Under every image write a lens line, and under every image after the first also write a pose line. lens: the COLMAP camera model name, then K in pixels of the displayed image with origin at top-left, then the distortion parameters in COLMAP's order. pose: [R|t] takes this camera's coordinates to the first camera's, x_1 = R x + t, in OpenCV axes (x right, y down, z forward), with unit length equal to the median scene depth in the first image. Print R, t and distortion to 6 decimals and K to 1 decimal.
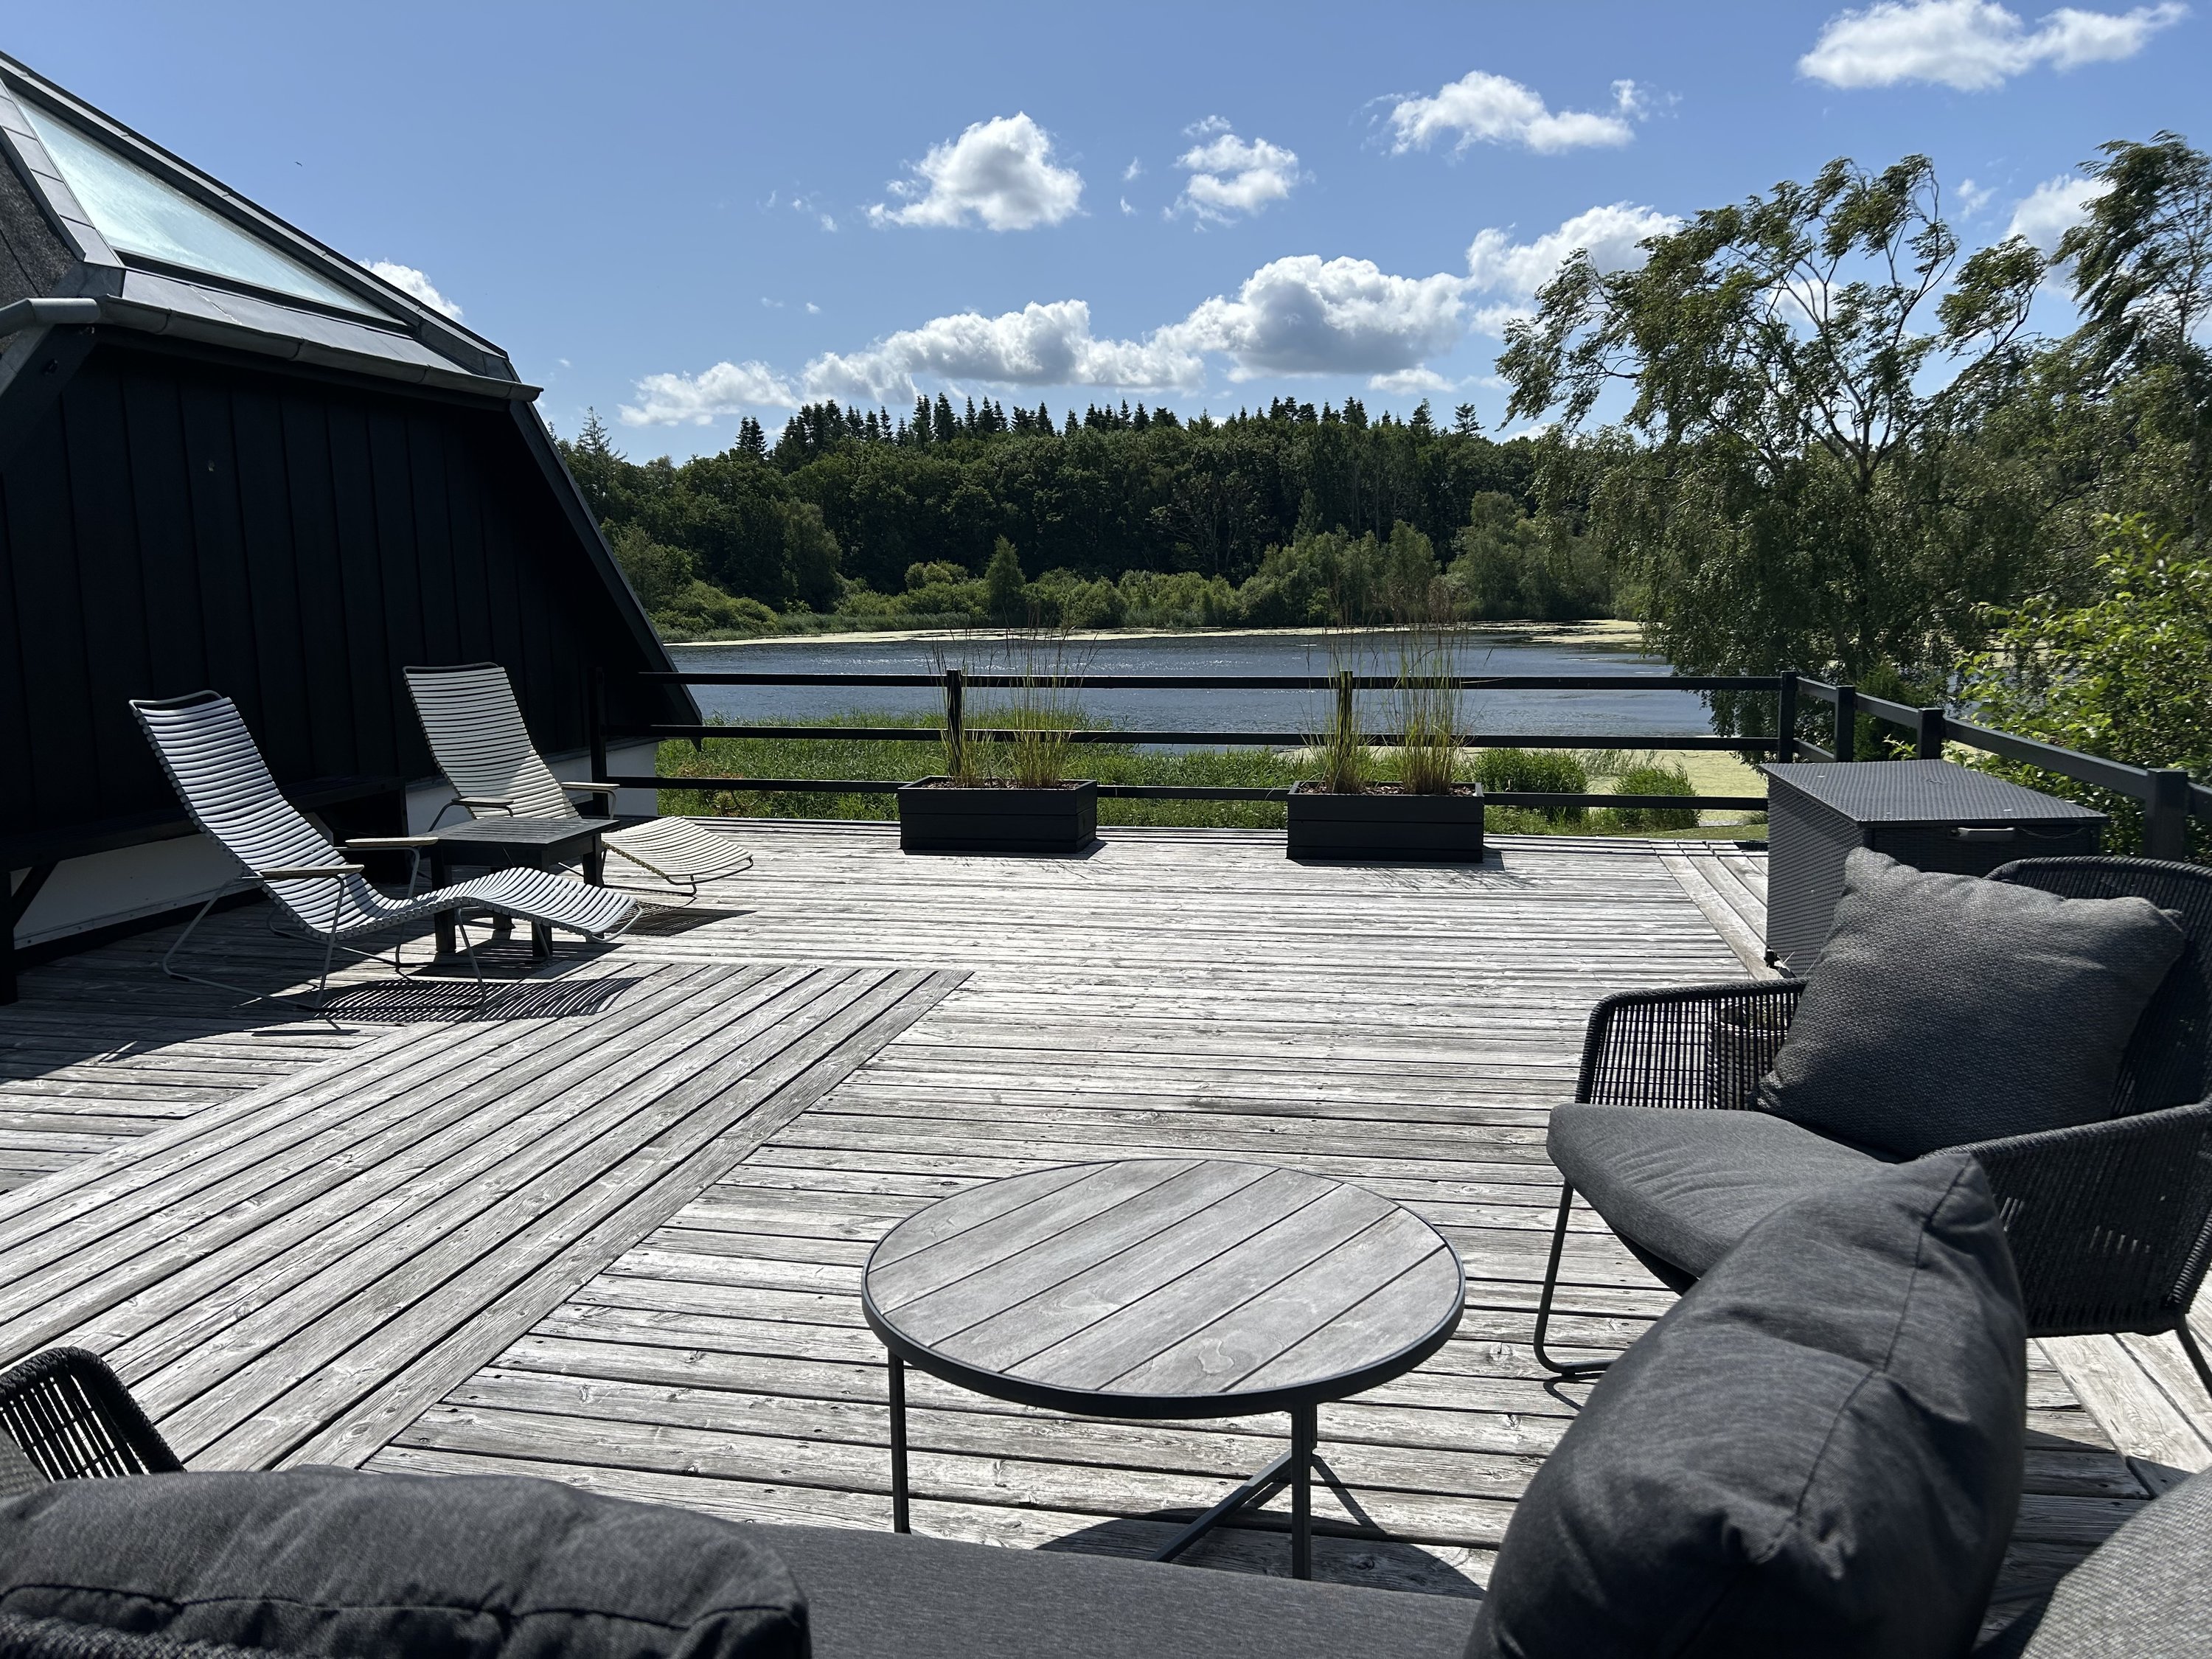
lens RADIAL K [[1625.7, 0, 1108.0], [0, 1625.7, 829.2], [0, 0, 1]] dist [0.012810, -0.000468]
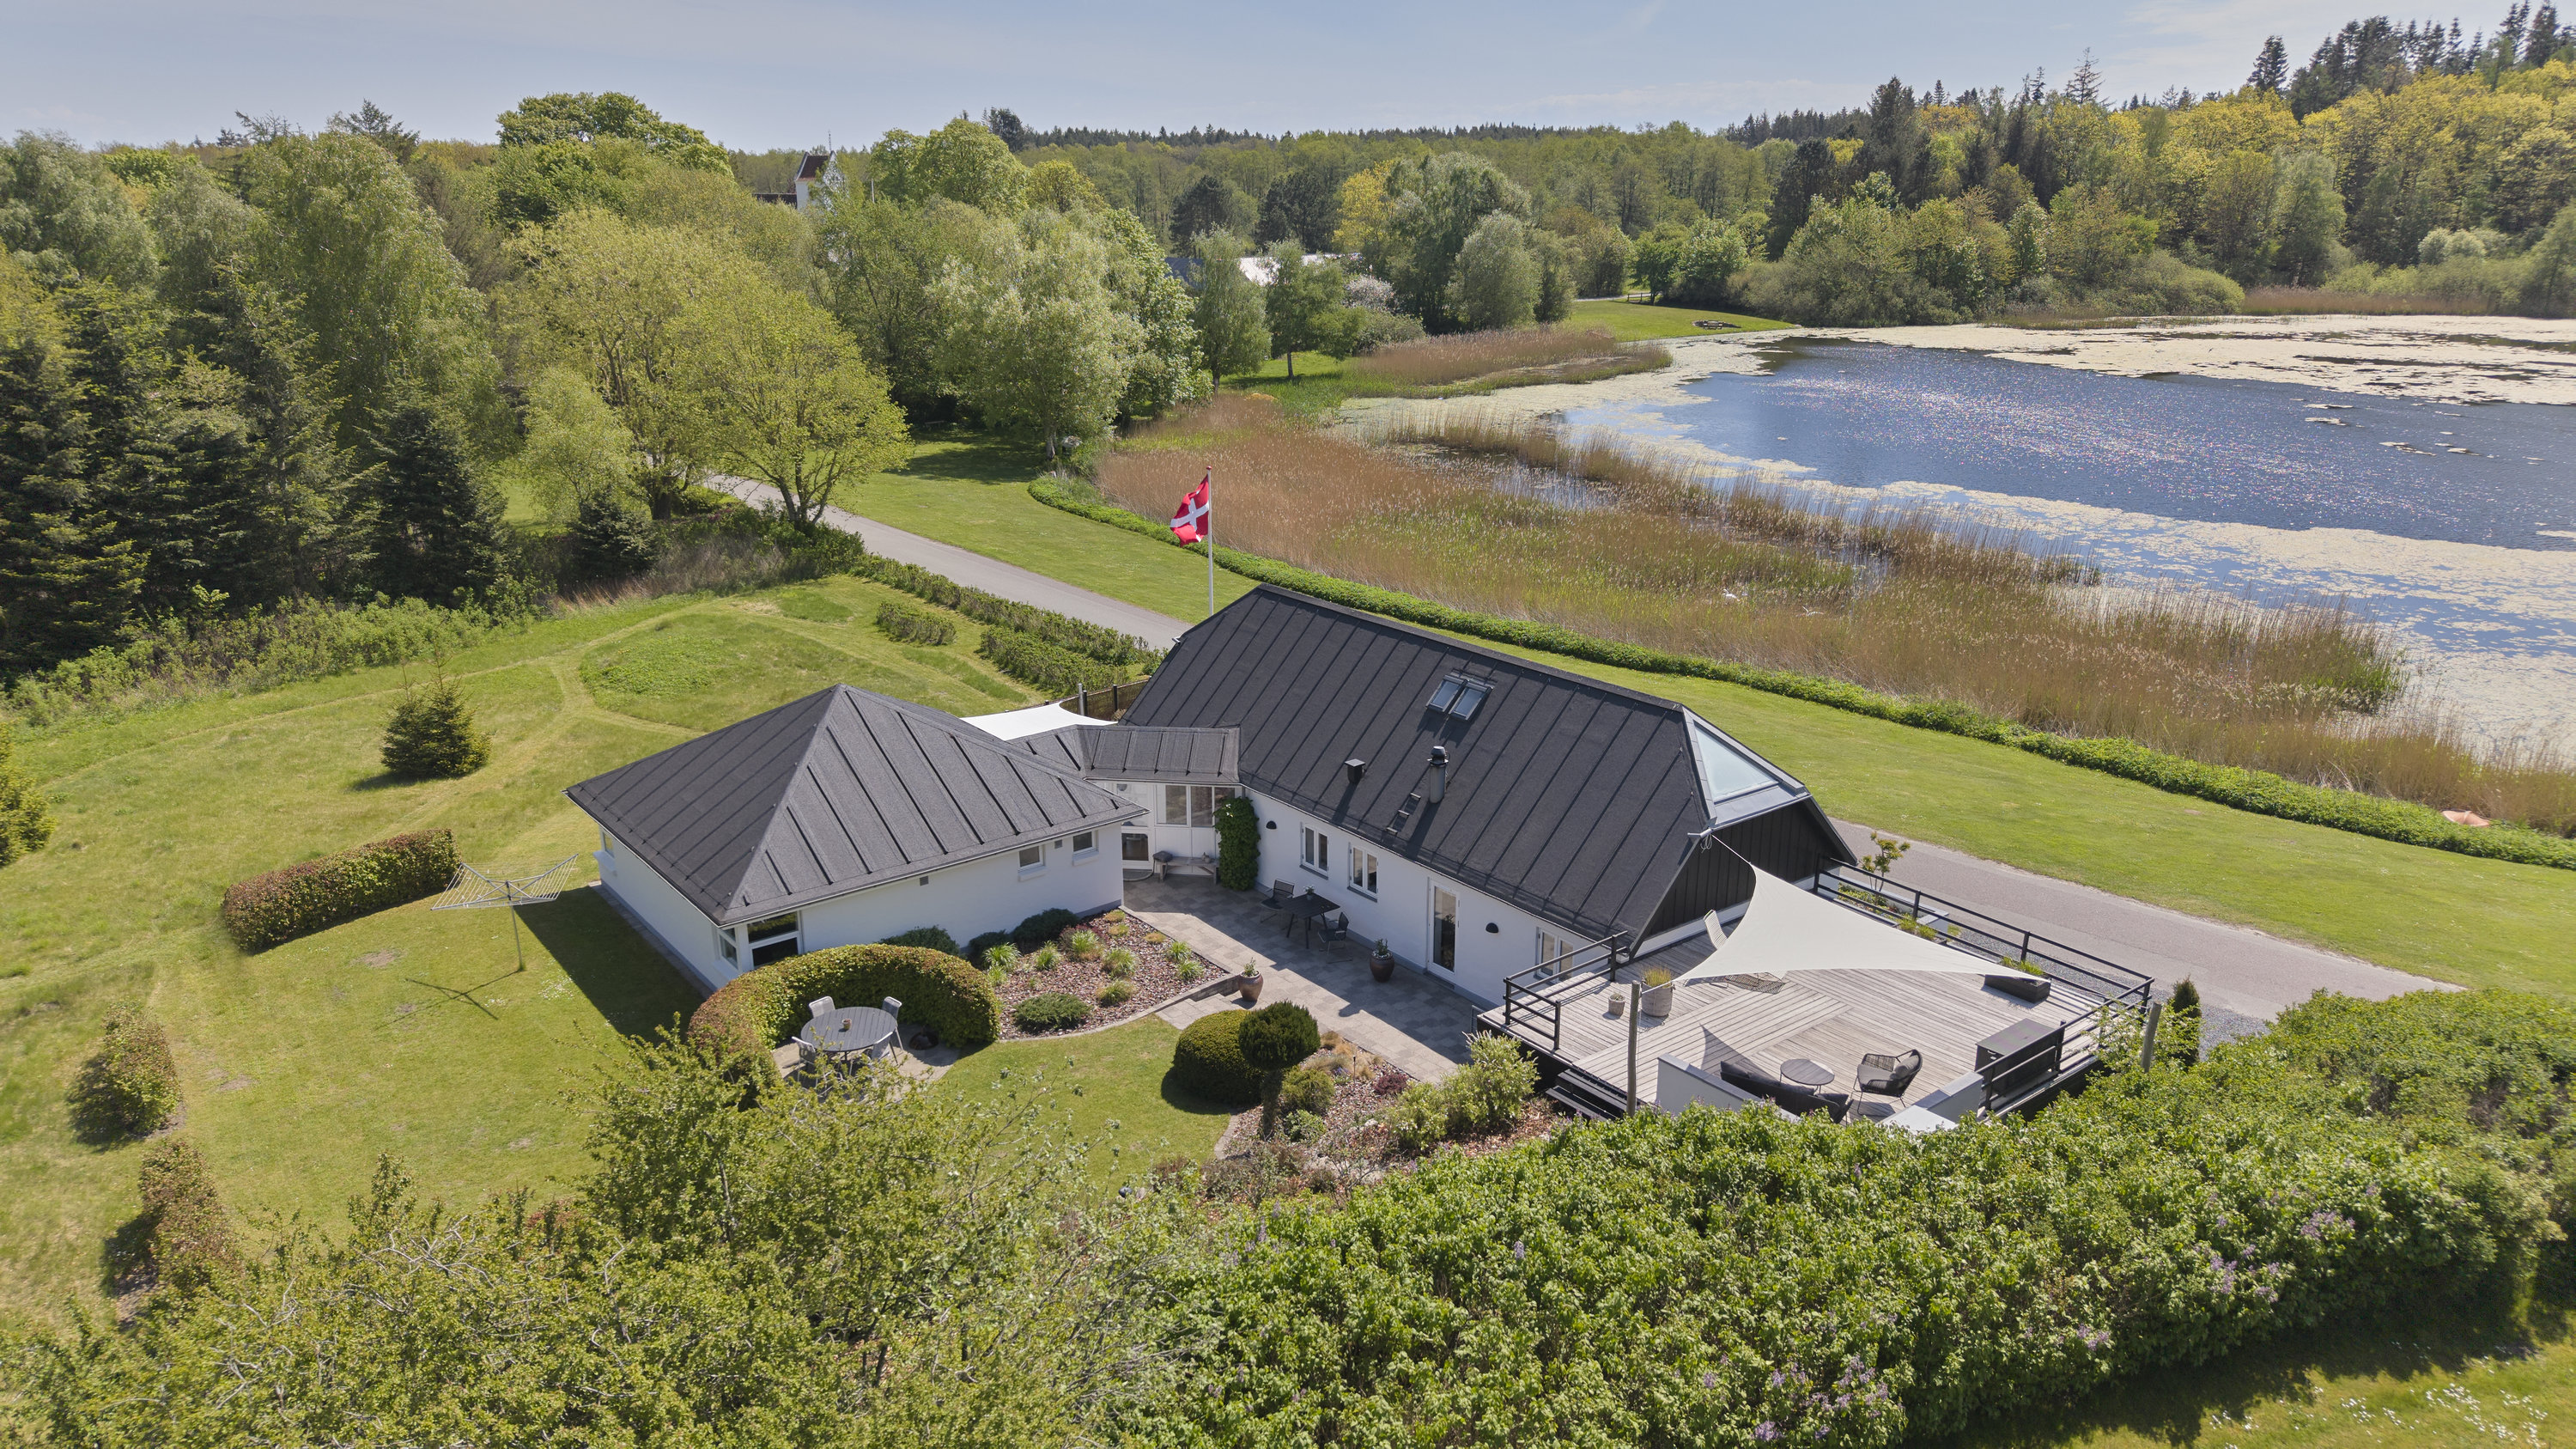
lens RADIAL K [[1709.3, 0, 1266.1], [0, 1709.3, 722.6], [0, 0, 1]] dist [0.009577, -0.011639]
pose [[0.746445, 0.223003, -0.626968, 0.039495], [-0.103077, 0.969552, 0.222135, -0.043076], [0.657415, -0.101185, 0.746704, -0.103065]]
